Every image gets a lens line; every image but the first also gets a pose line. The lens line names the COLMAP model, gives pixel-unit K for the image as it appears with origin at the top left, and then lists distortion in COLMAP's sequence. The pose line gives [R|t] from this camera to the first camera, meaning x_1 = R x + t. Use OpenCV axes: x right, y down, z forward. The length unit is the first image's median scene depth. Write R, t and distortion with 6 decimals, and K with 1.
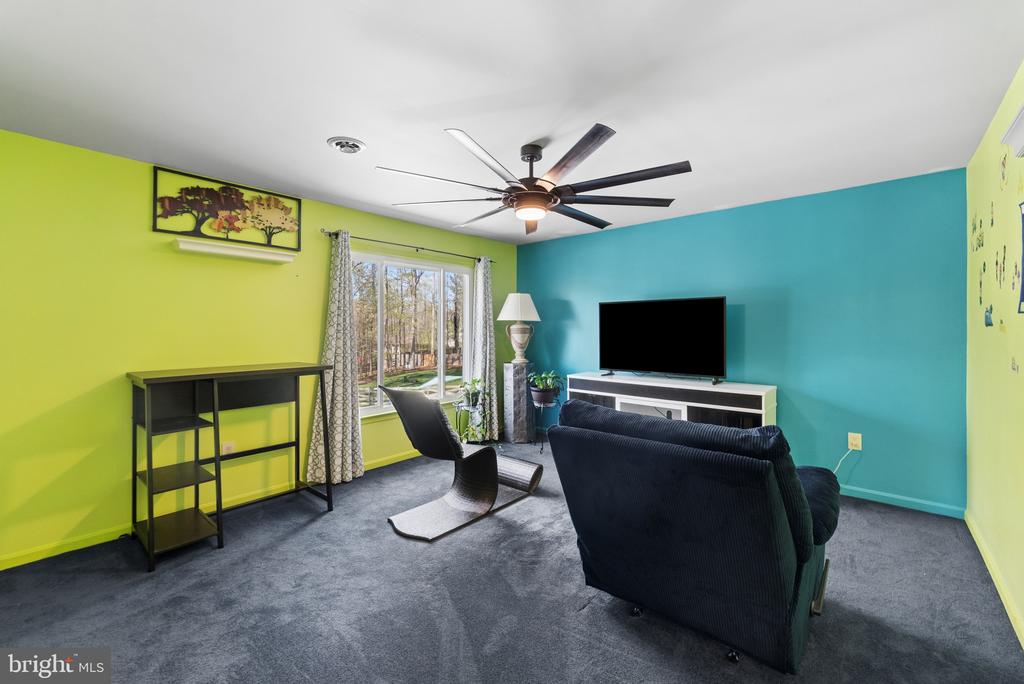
lens RADIAL K [[417.3, 0, 509.6], [0, 417.3, 334.2], [0, 0, 1]] dist [-0.000056, -0.000255]
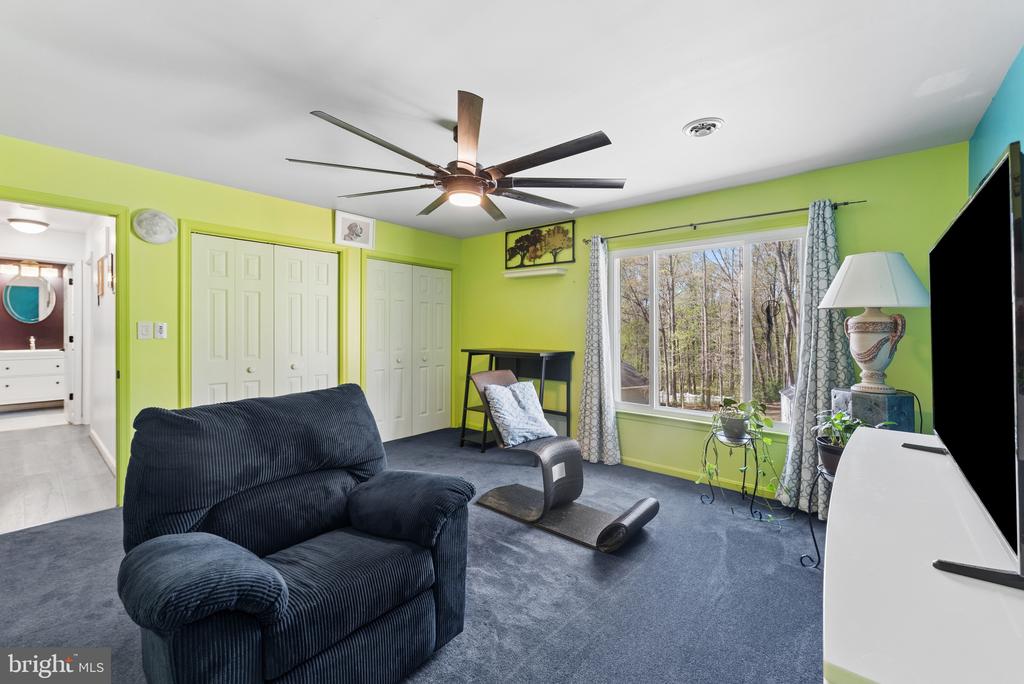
lens RADIAL K [[421.8, 0, 523.4], [0, 421.8, 331.7], [0, 0, 1]] dist [0.000693, -0.000288]
pose [[0.029287, 0.016472, -0.999435, 0.845111], [-0.014574, 0.999765, 0.016051, -0.010037], [0.999465, 0.014096, 0.029520, 0.915017]]
